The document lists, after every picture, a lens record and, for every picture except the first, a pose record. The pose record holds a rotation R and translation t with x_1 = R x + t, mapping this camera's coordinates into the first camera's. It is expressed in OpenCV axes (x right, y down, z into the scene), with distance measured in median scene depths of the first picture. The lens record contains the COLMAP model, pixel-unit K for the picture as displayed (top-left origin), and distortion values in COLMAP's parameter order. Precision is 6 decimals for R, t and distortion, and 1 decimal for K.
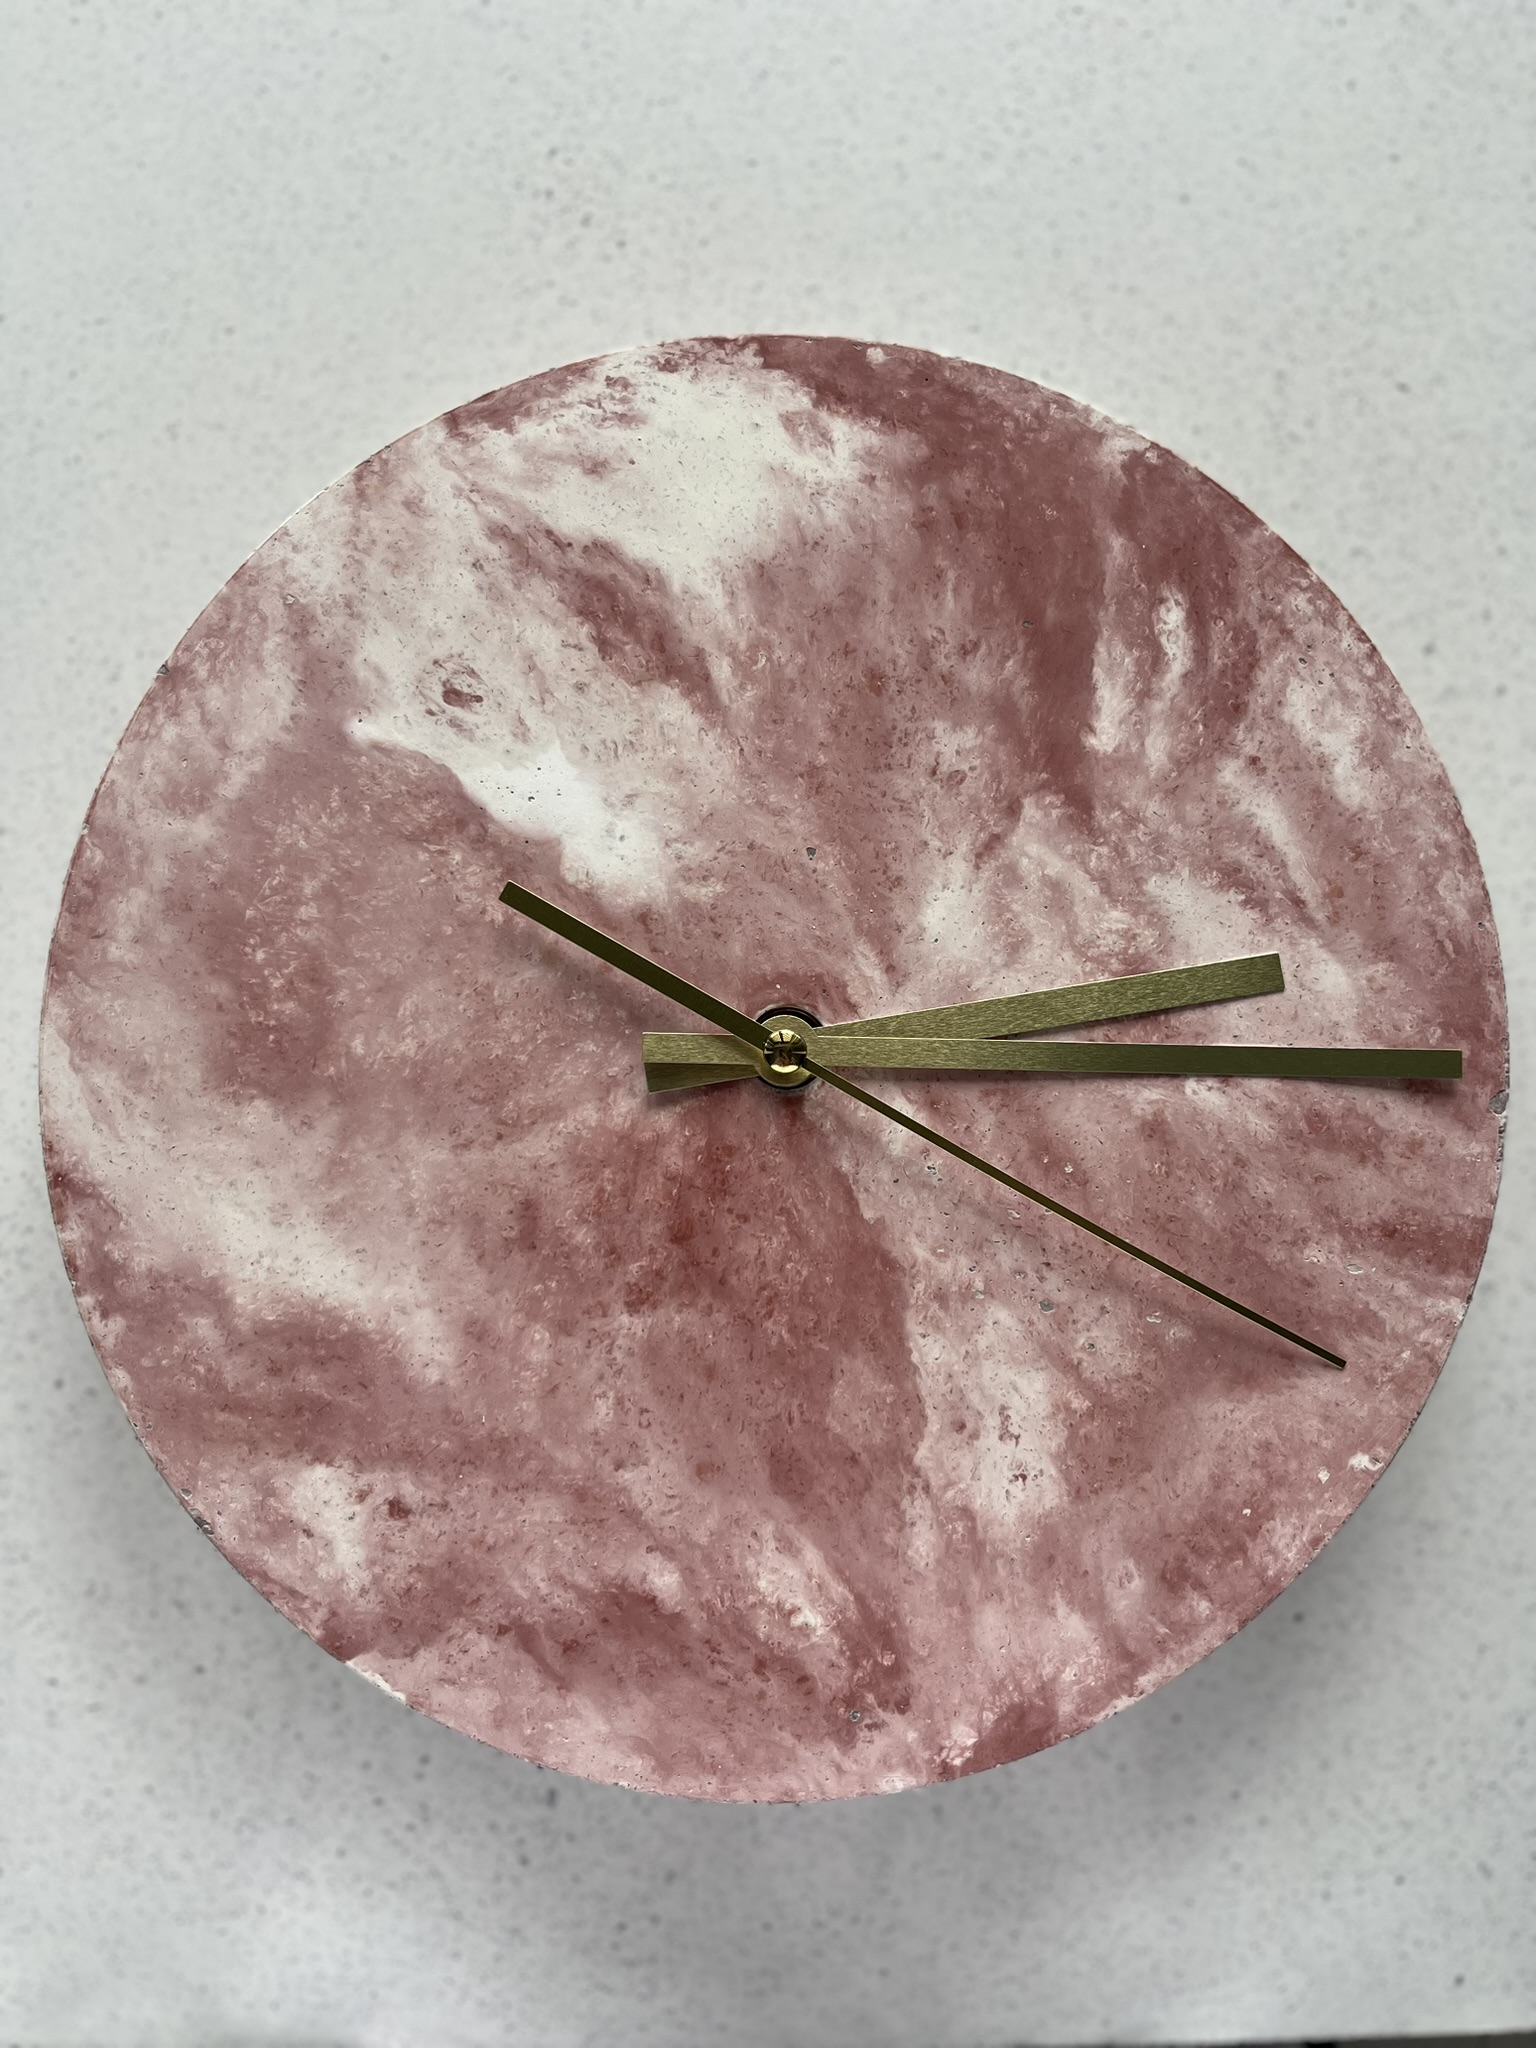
lens RADIAL K [[1639.5, 0, 787.5], [0, 1639.5, 1030.3], [0, 0, 1]] dist [0.015550, -0.091564]
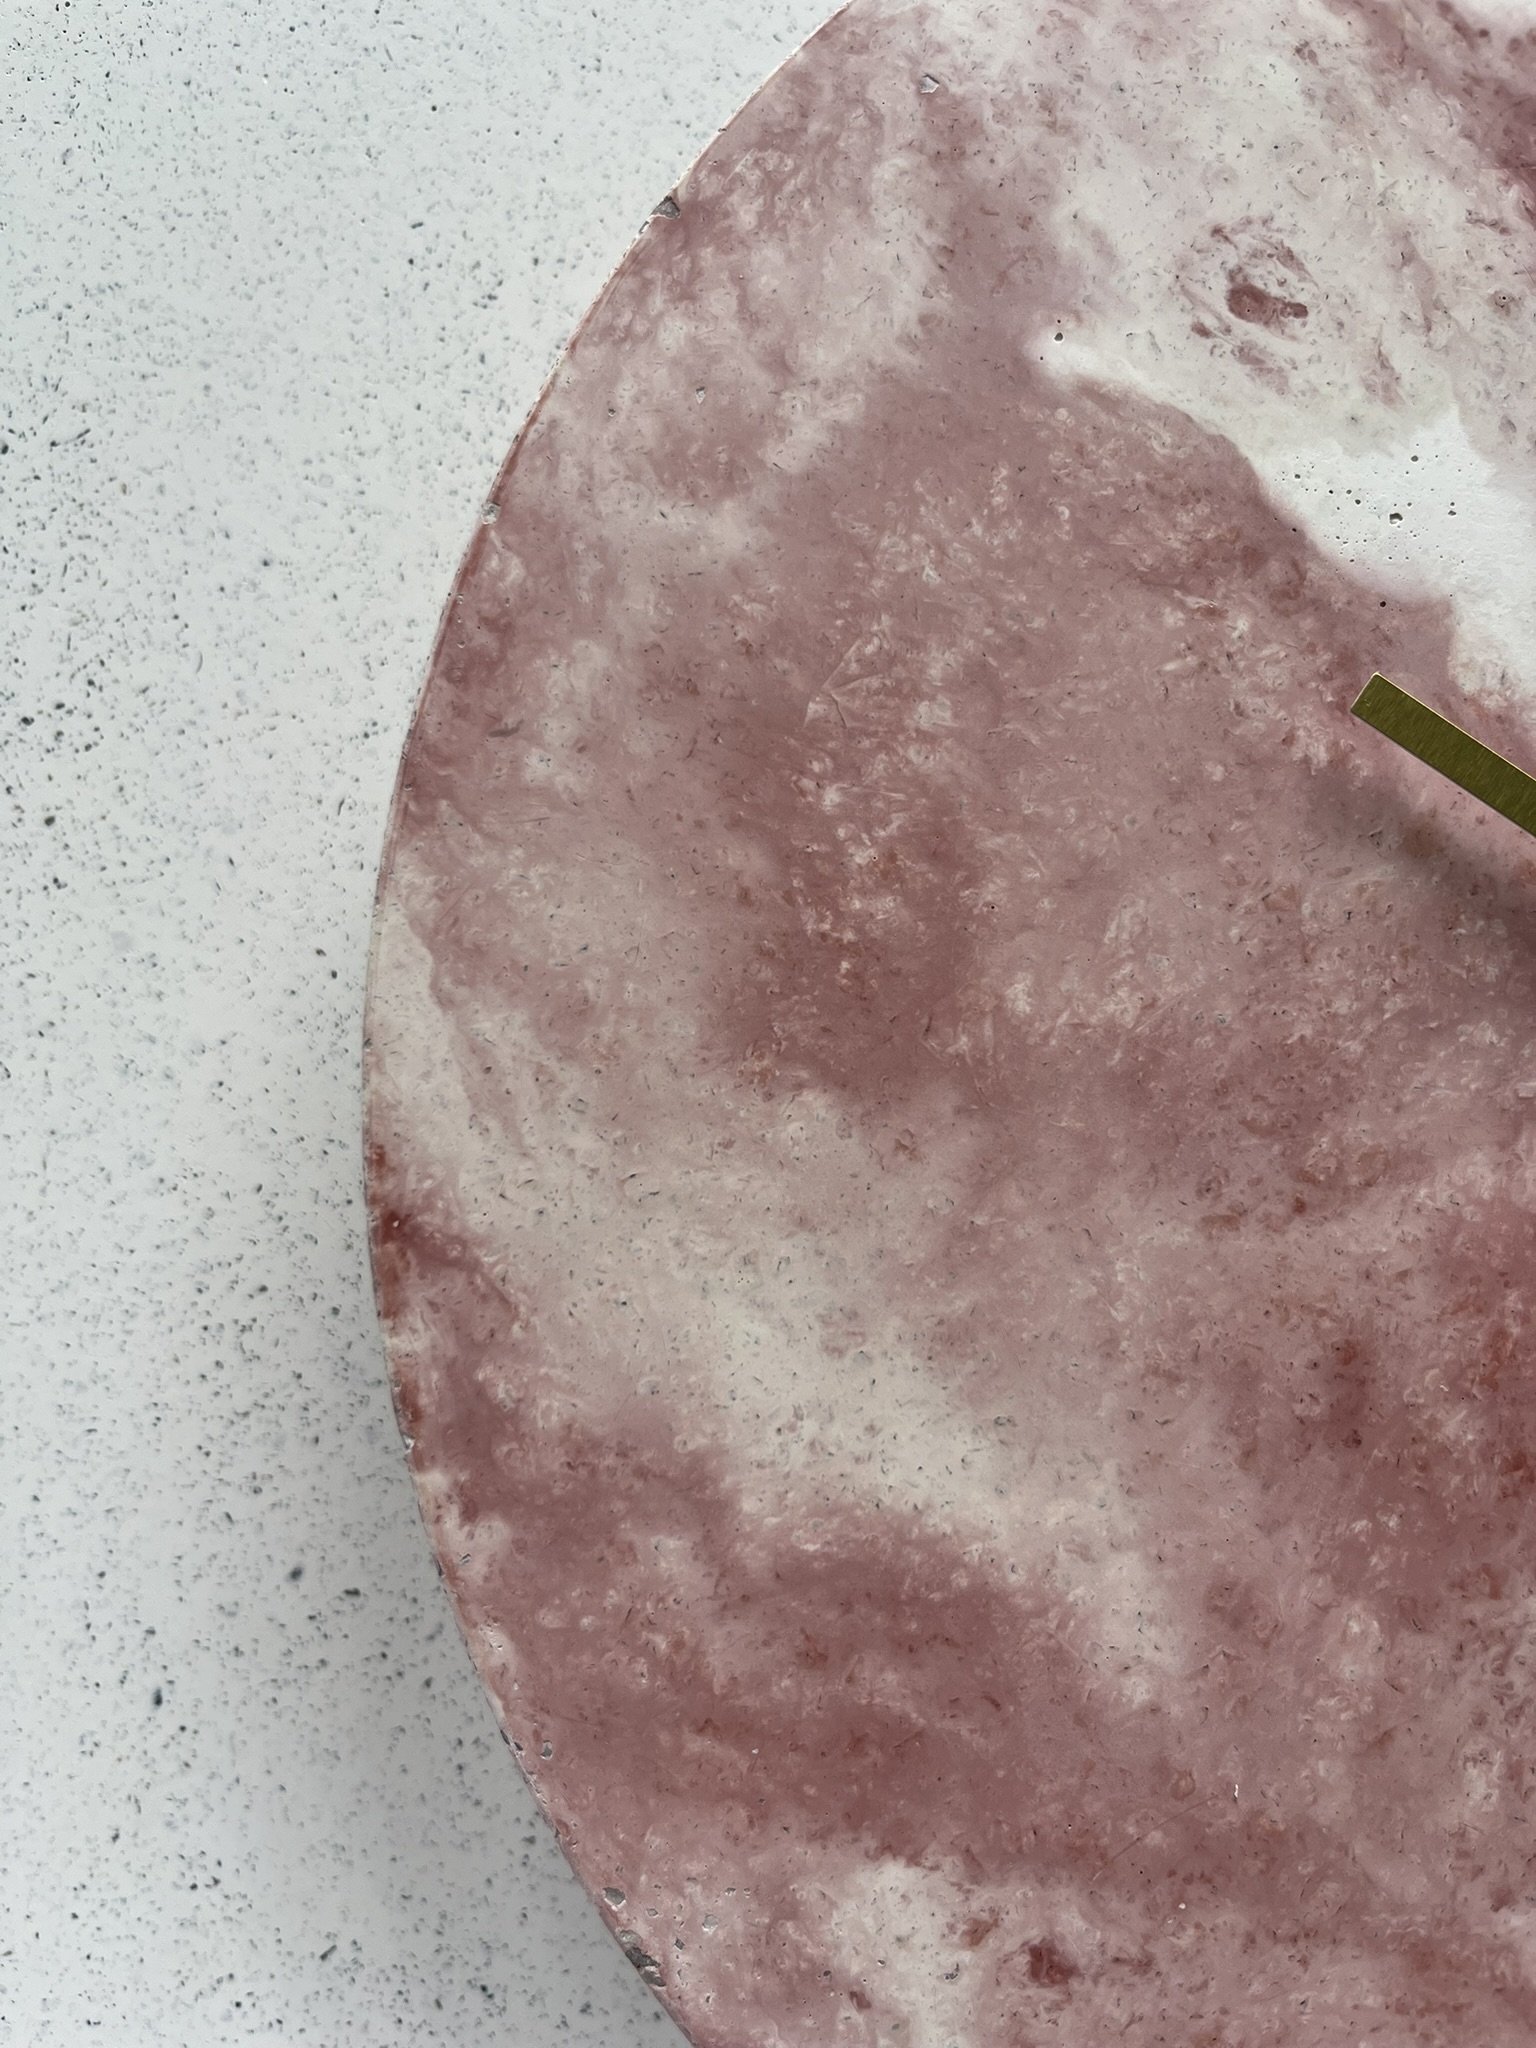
lens RADIAL K [[1639.5, 0, 751.2], [0, 1639.5, 1037.4], [0, 0, 1]] dist [0.015550, -0.091564]
pose [[0.996625, 0.075087, -0.033162, -0.321598], [-0.074967, 0.997174, 0.004840, 0.025046], [0.033432, -0.002338, 0.999438, 0.509555]]
